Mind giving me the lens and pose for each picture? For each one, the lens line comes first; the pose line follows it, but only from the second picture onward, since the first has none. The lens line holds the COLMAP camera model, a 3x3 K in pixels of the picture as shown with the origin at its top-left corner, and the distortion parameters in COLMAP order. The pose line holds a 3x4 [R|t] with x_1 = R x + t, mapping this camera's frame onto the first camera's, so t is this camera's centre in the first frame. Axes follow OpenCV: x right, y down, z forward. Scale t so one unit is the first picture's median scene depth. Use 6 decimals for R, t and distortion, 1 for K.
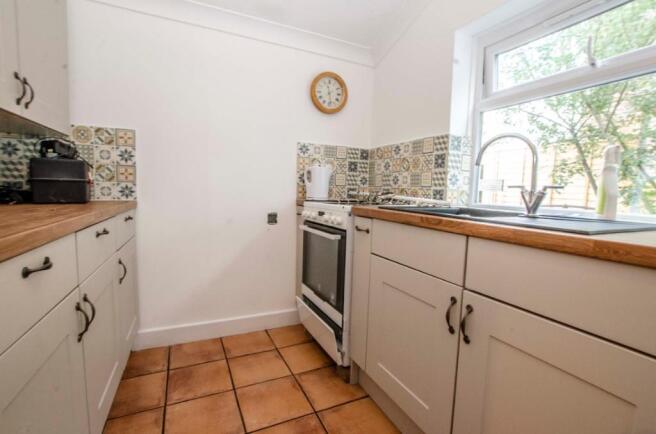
lens RADIAL K [[307.0, 0, 328.0], [0, 307.0, 217.0], [0, 0, 1]] dist [-0.001037, 0.000314]
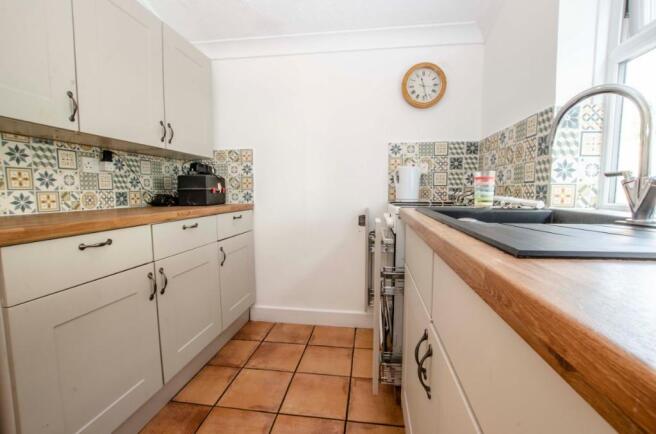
lens RADIAL K [[292.7, 0, 328.0], [0, 292.7, 217.0], [0, 0, 1]] dist [-0.000681, 0.000345]
pose [[0.837995, 0.016555, -0.545427, 0.308158], [-0.023027, 0.999722, -0.005036, 0.001291], [0.545192, 0.016780, 0.838143, 0.141773]]
